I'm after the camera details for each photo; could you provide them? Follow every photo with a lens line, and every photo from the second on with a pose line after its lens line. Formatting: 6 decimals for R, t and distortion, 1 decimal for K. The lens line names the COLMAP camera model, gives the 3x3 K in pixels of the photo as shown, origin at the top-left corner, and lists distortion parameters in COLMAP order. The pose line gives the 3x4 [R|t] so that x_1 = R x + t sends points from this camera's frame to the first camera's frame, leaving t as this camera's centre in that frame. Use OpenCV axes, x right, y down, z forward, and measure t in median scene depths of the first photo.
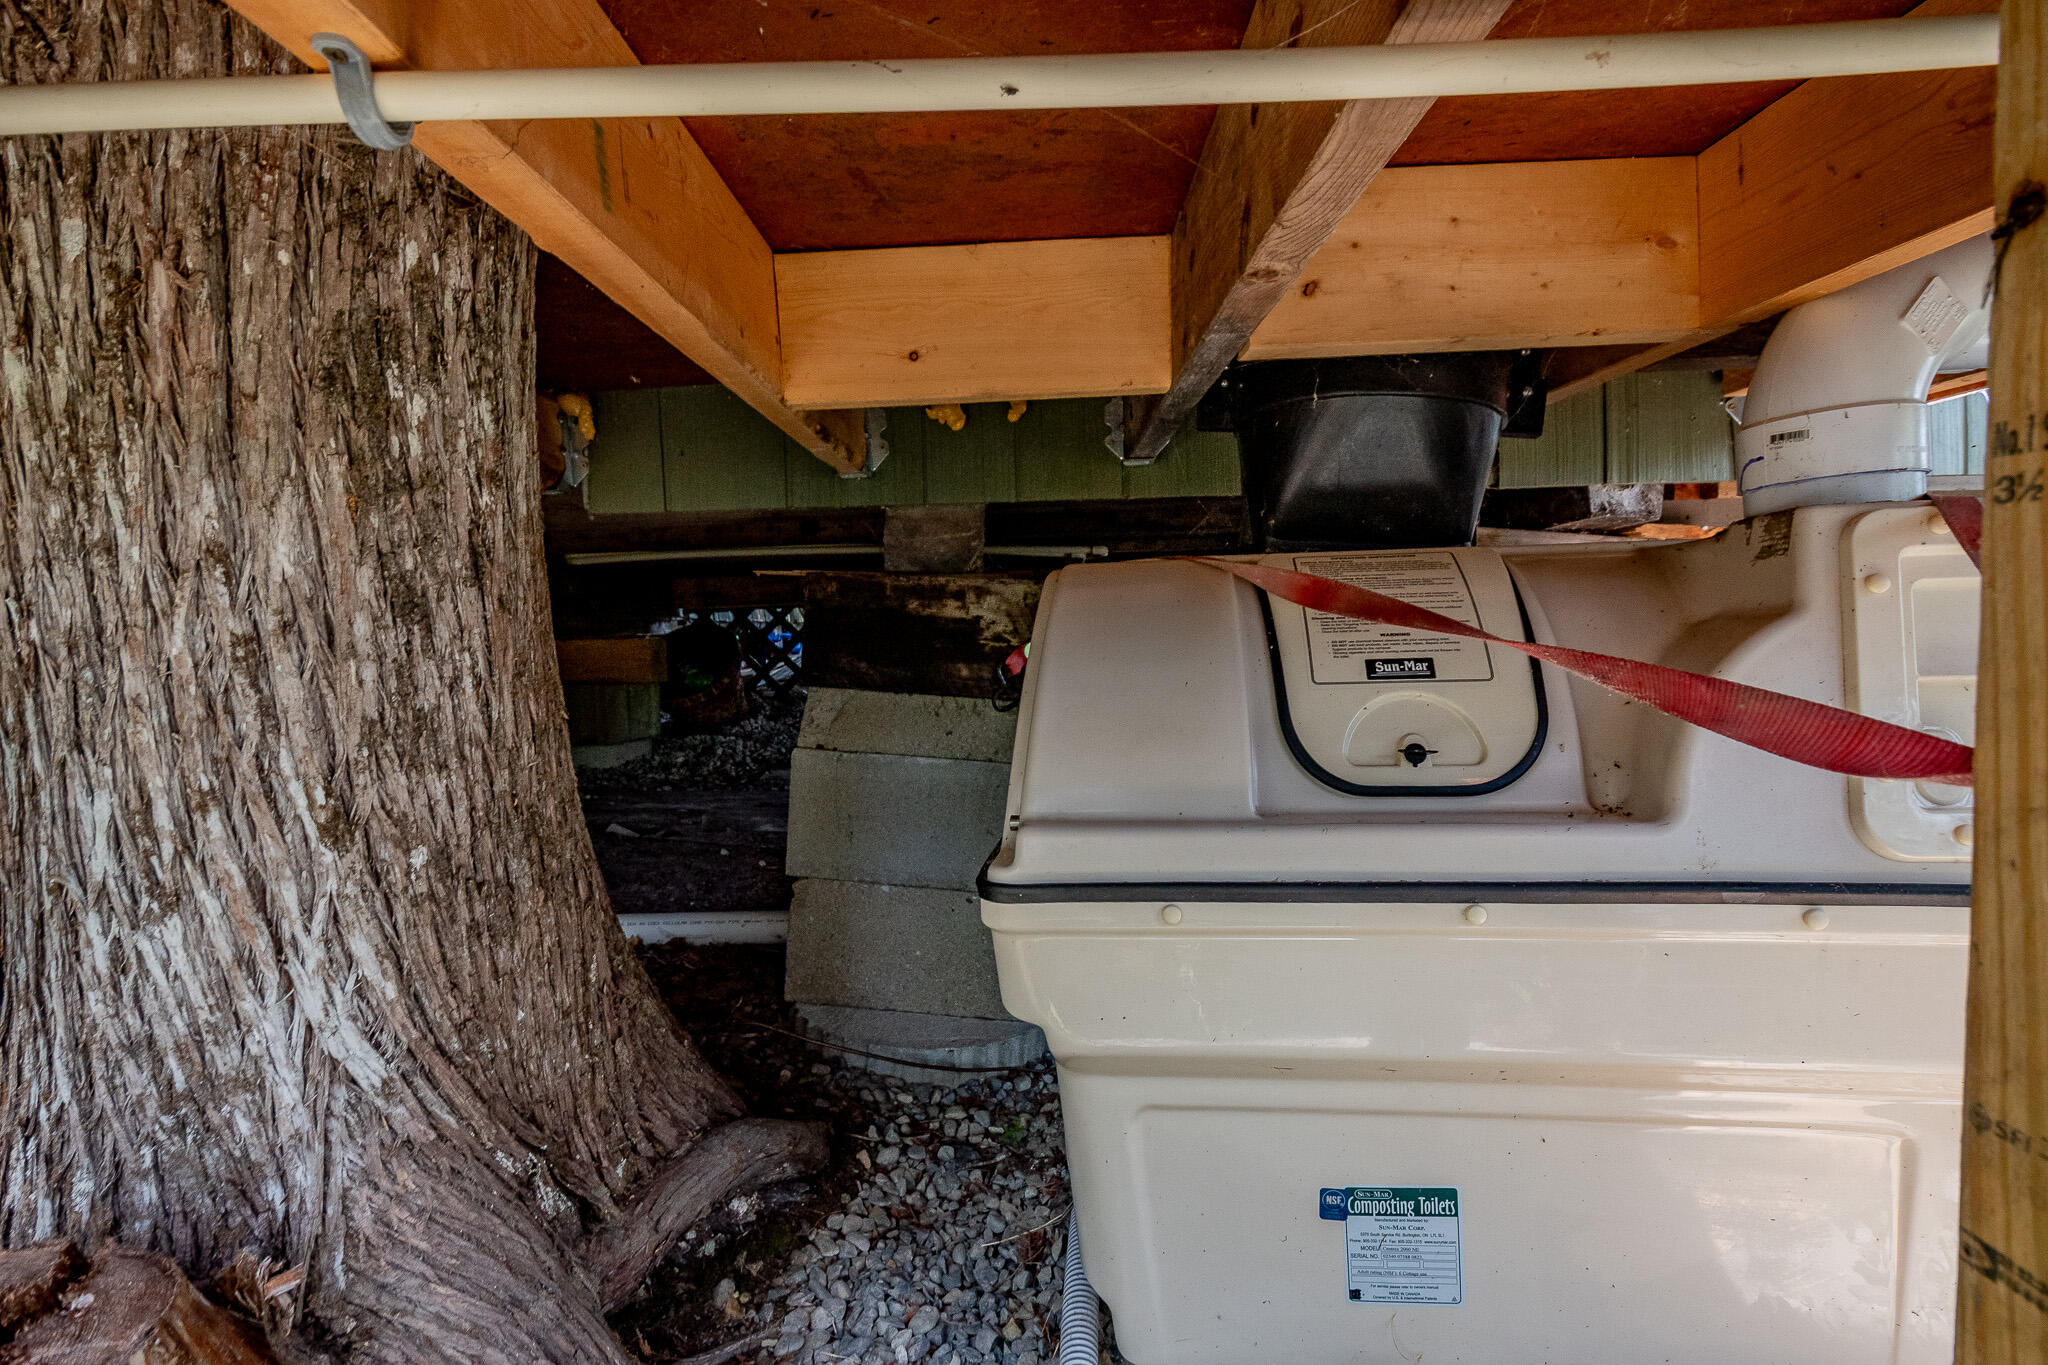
lens RADIAL K [[1005.6, 0, 1024.0], [0, 1005.6, 682.5], [0, 0, 1]] dist [-0.001053, 0.000024]
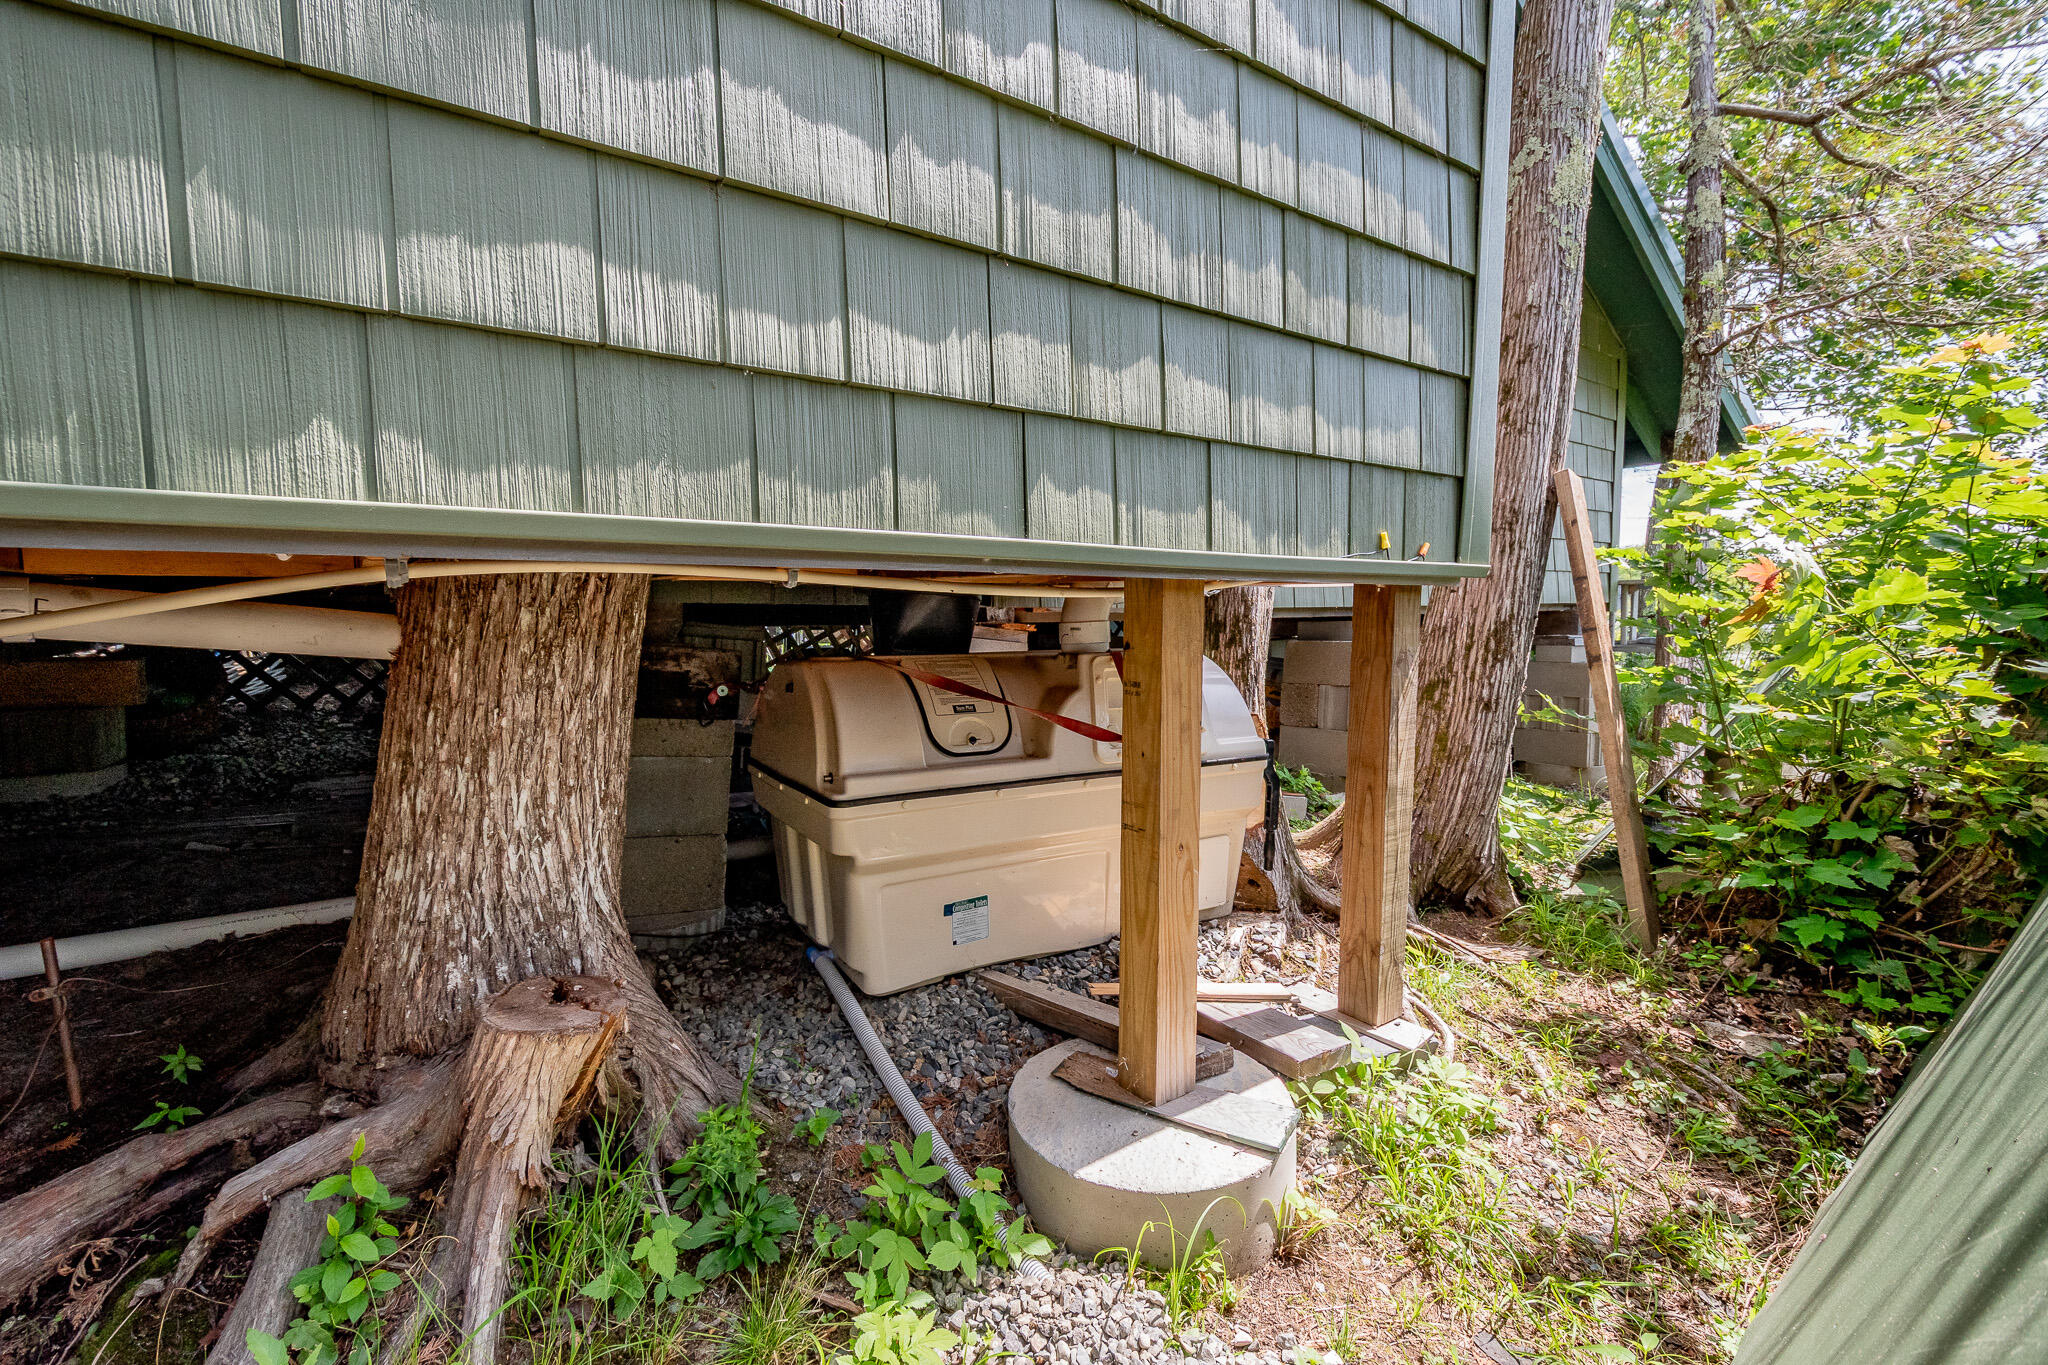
lens RADIAL K [[858.1, 0, 1047.7], [0, 858.1, 684.2], [0, 0, 1]] dist [0.002851, -0.011786]
pose [[0.786412, -0.016720, 0.617476, -1.097587], [0.009603, 0.999844, 0.014843, -0.140545], [-0.617627, -0.005743, 0.786450, -1.188507]]
